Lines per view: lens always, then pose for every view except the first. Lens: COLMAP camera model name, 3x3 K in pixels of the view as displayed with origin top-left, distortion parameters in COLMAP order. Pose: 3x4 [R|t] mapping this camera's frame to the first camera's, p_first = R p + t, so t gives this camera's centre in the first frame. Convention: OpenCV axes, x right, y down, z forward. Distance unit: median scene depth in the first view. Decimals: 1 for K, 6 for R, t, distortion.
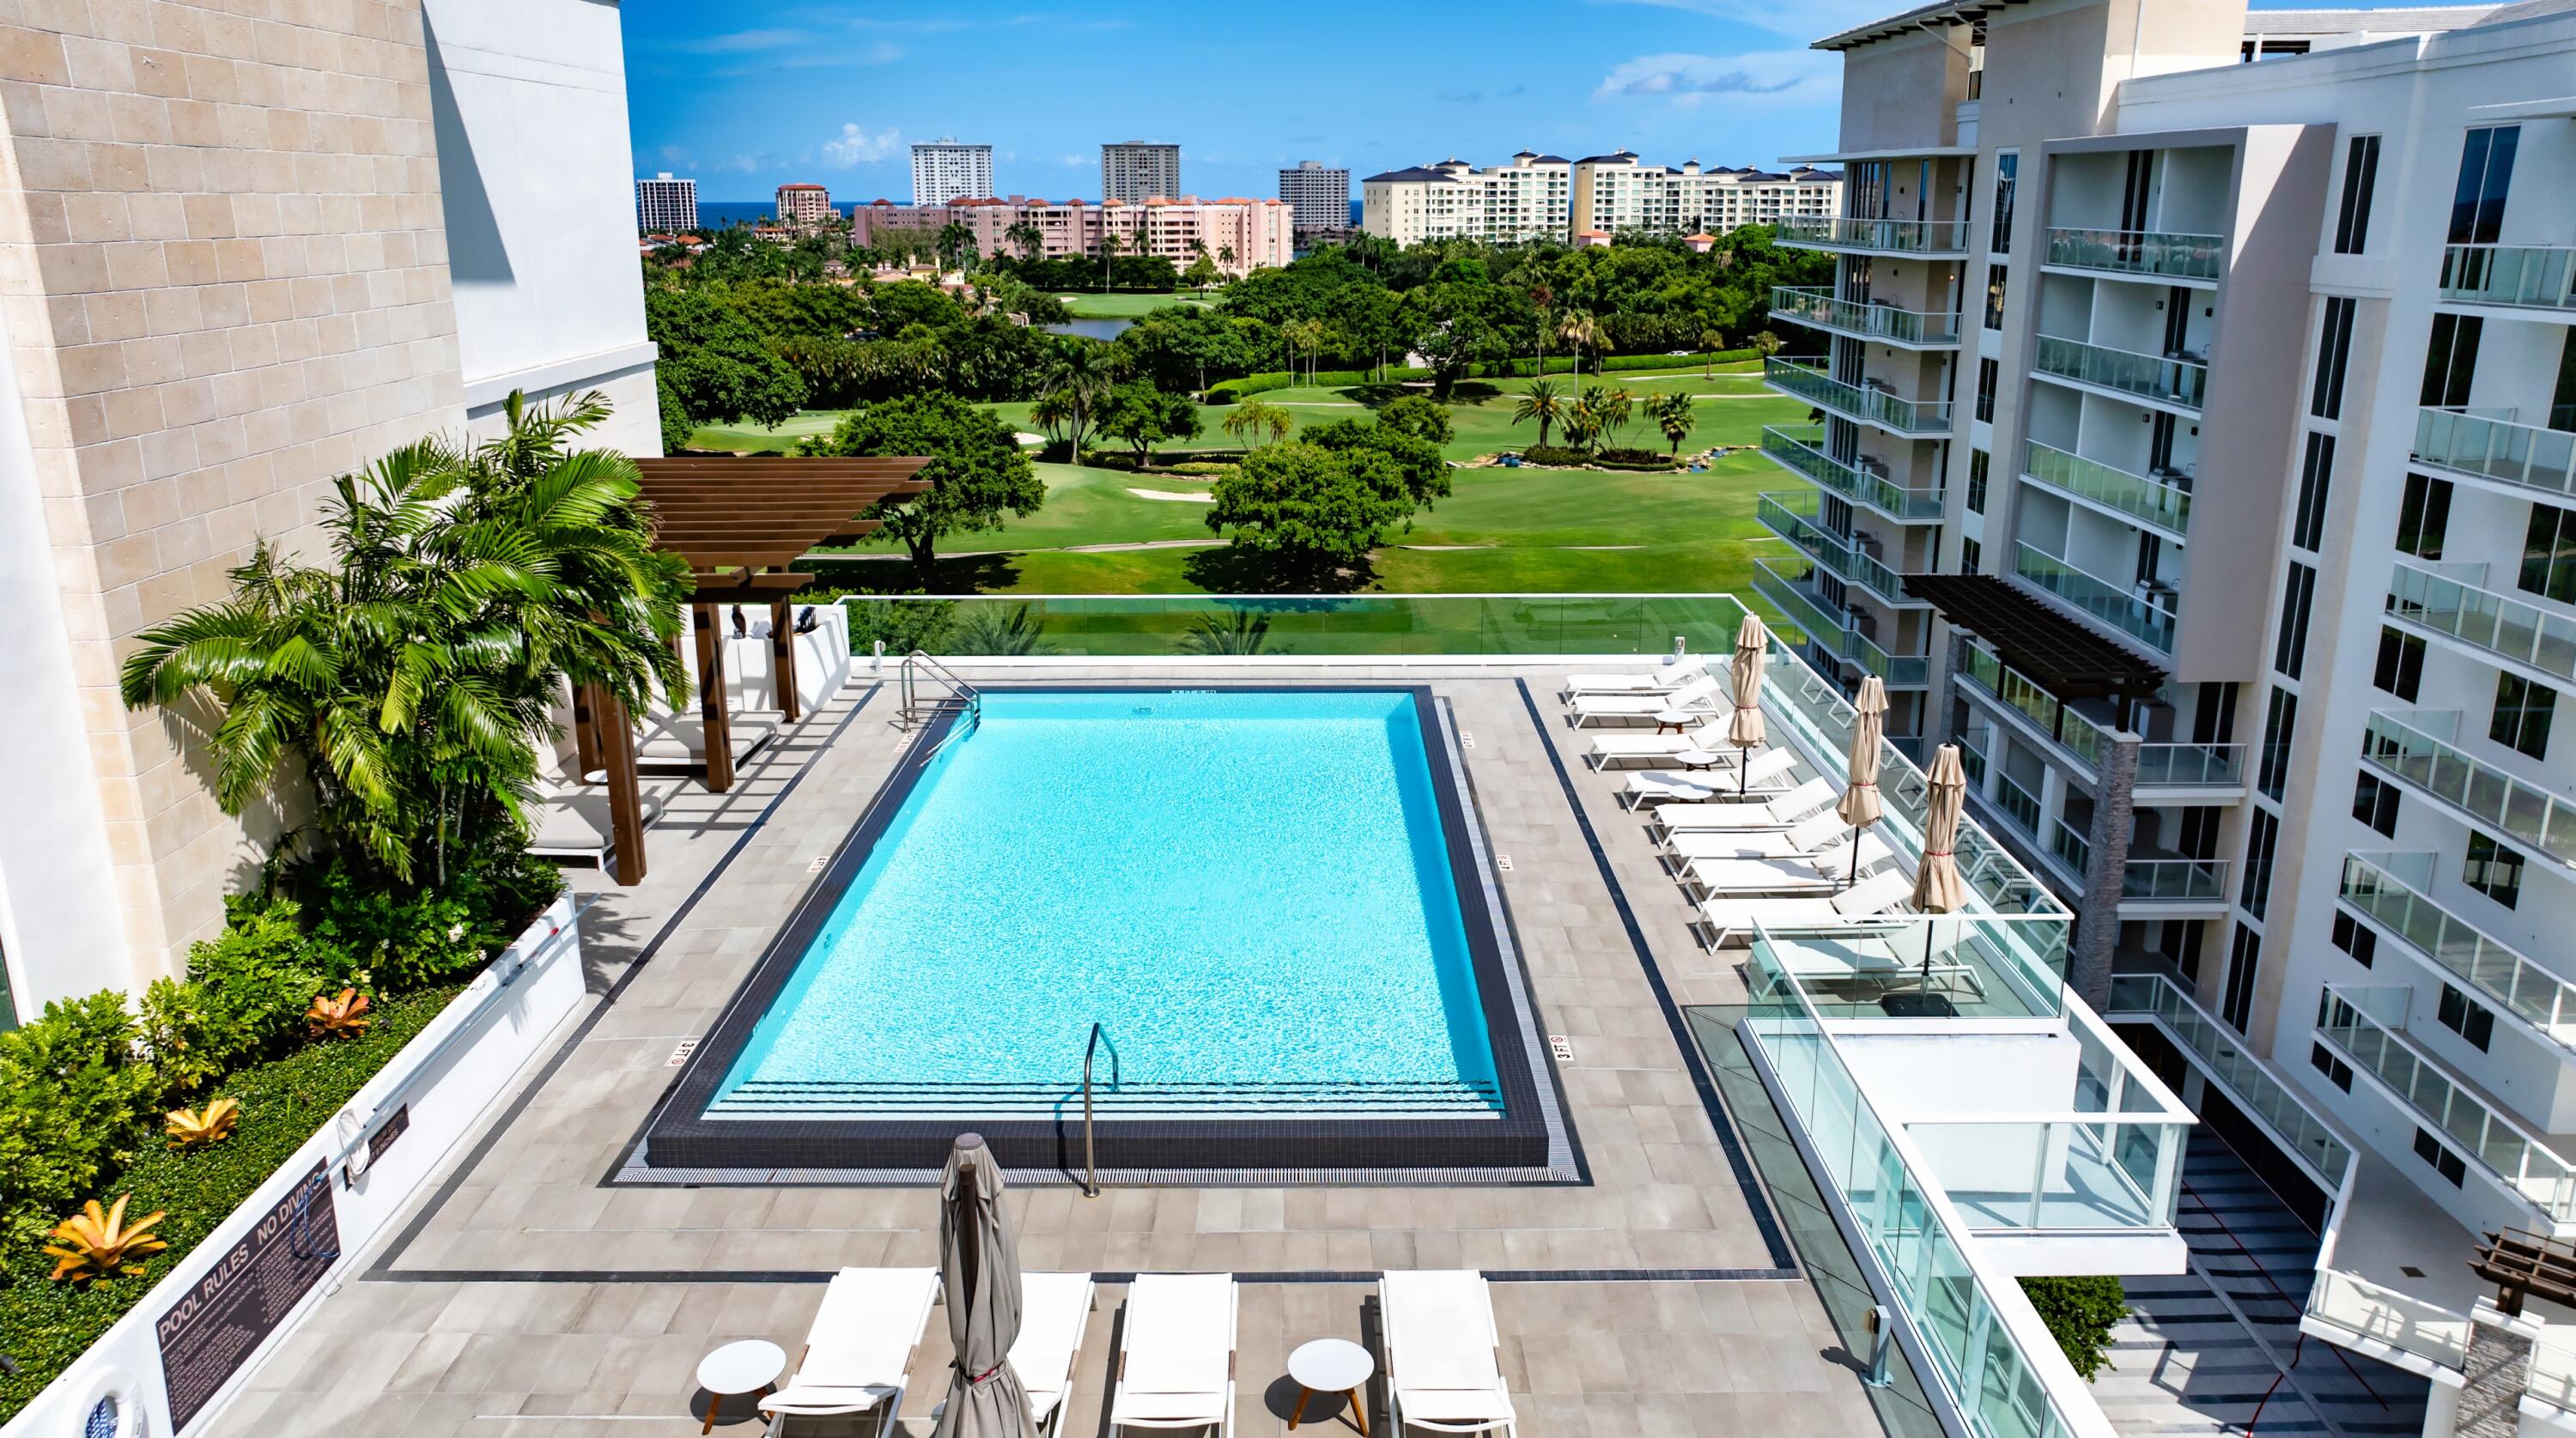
lens RADIAL K [[1826.7, 0, 1288.0], [0, 1826.7, 719.0], [0, 0, 1]] dist [0.001587, 0.004701]
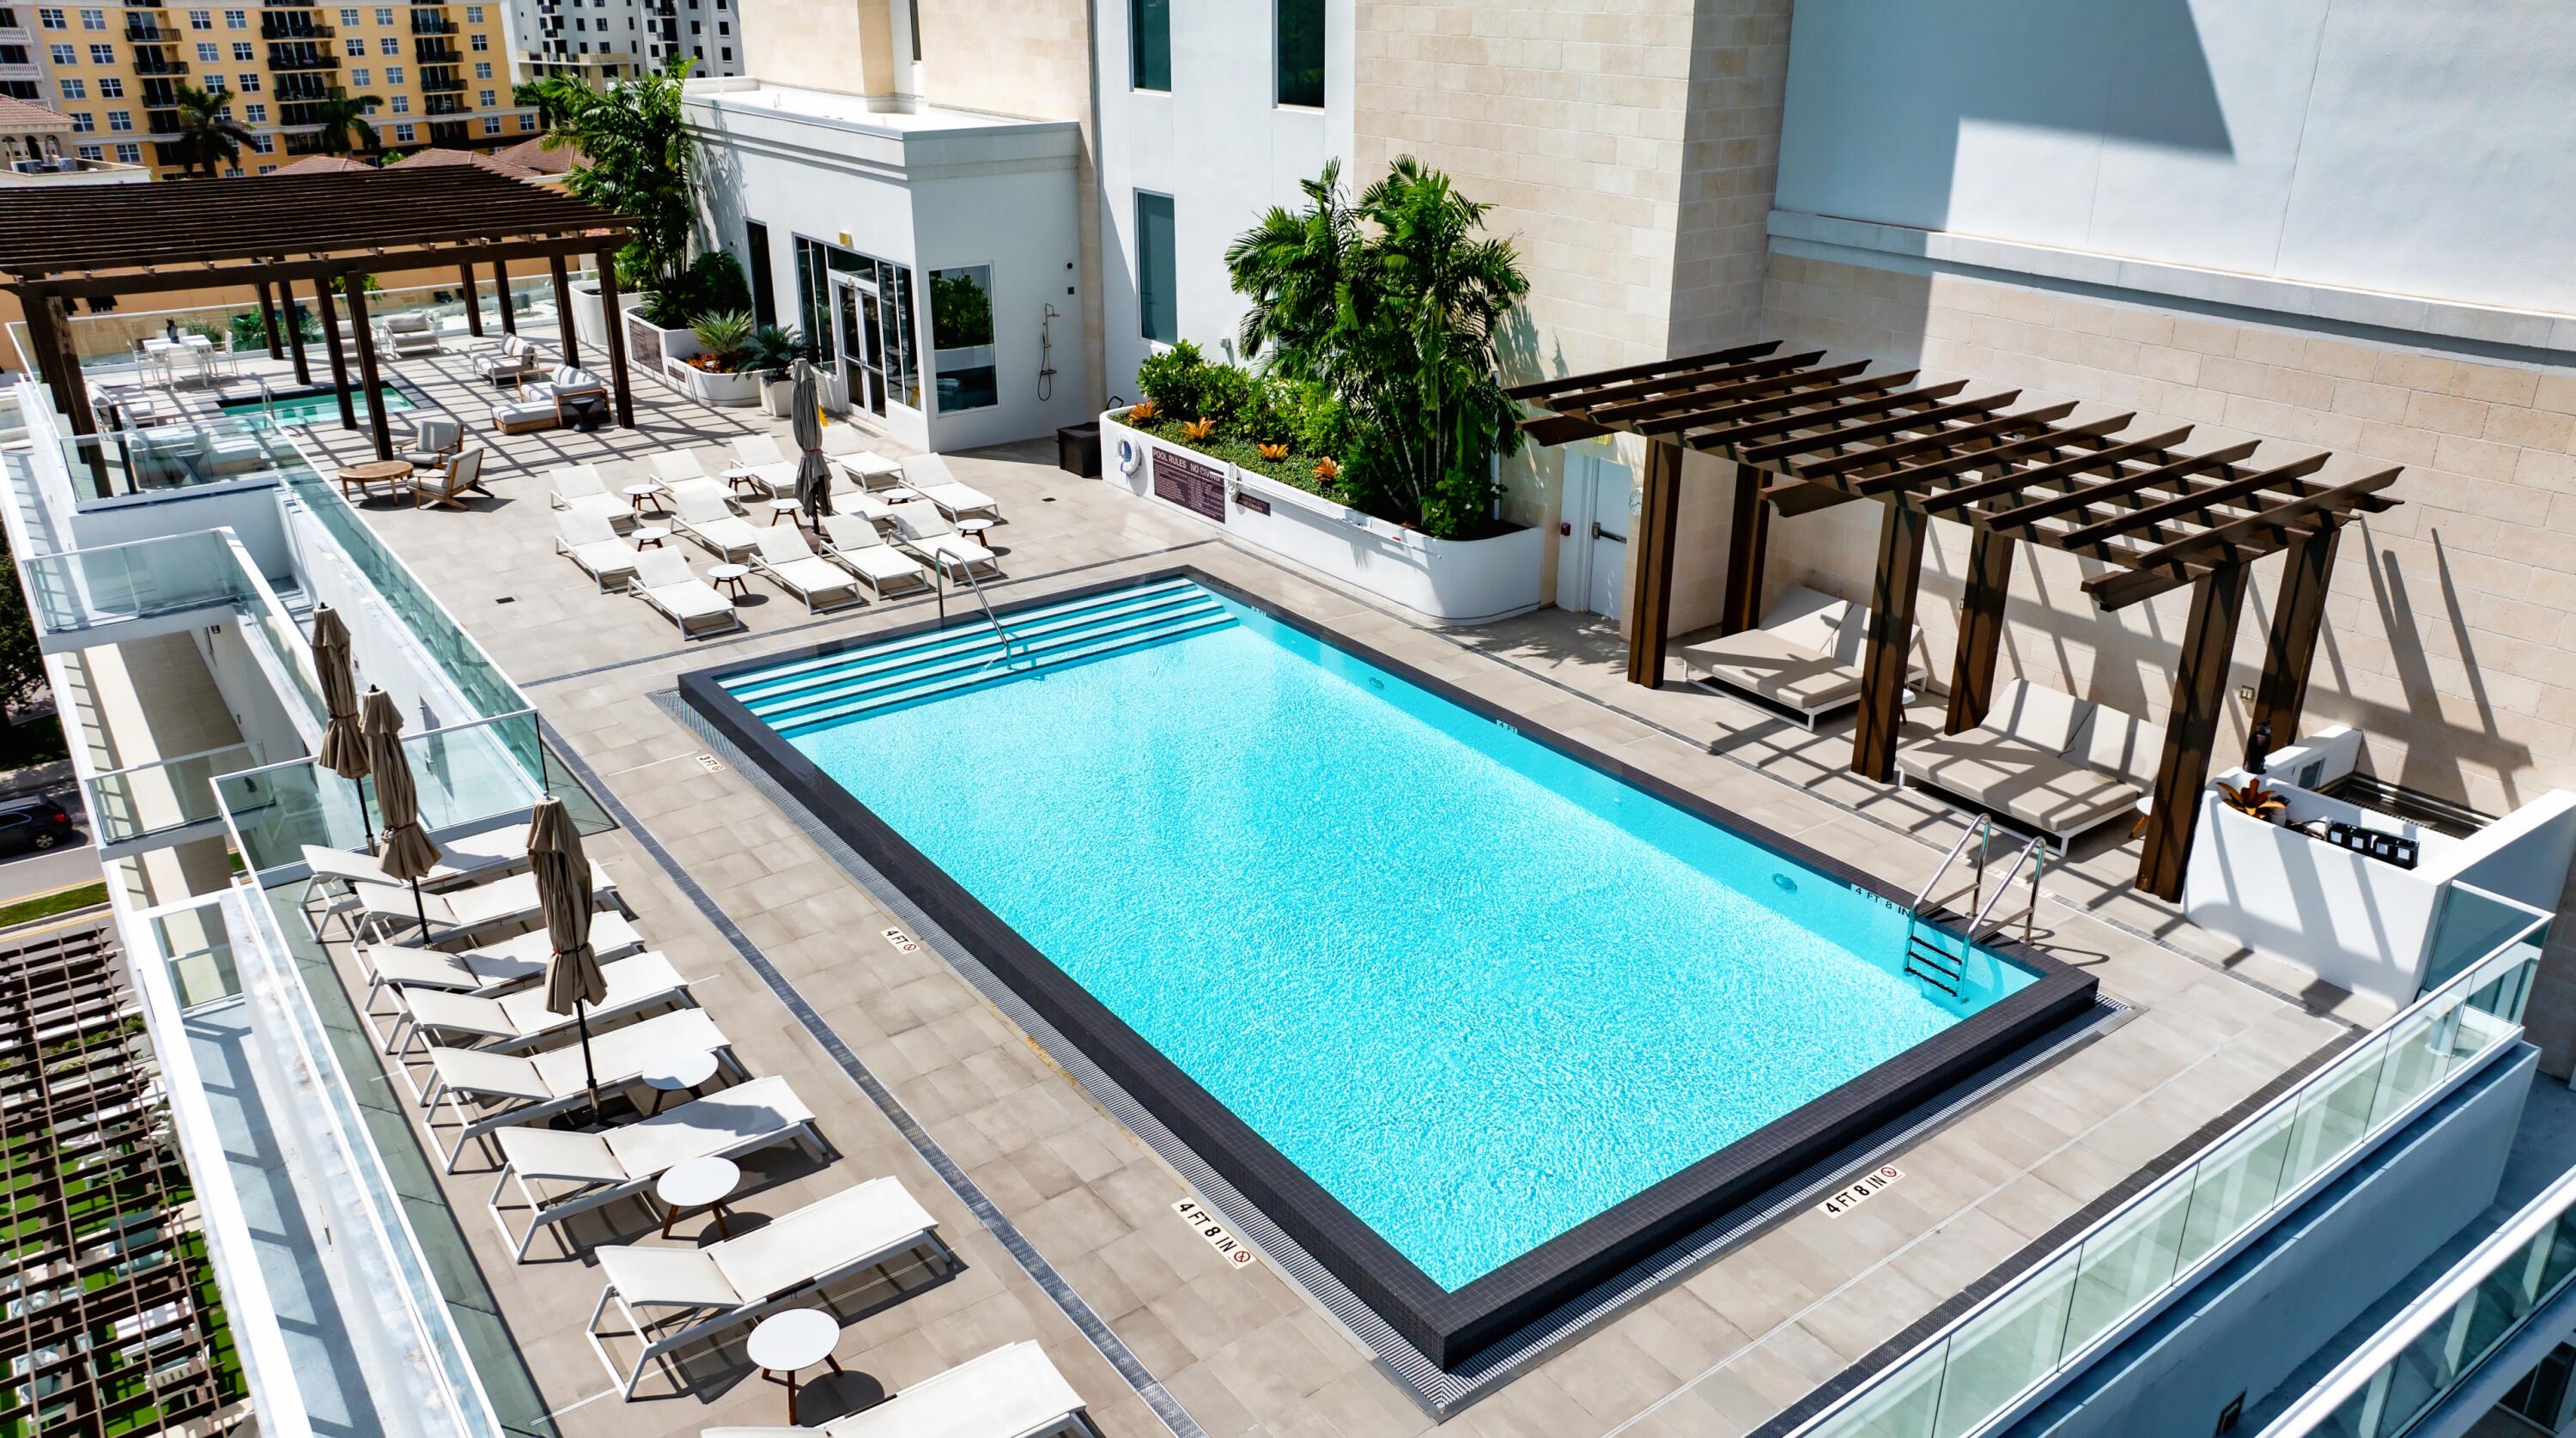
lens RADIAL K [[1826.7, 0, 1288.0], [0, 1826.7, 719.0], [0, 0, 1]] dist [0.001587, 0.004701]
pose [[-0.803661, 0.232008, -0.547998, 0.573791], [-0.163158, 0.799676, 0.577839, -0.686736], [0.572284, 0.553797, -0.604814, 2.208614]]
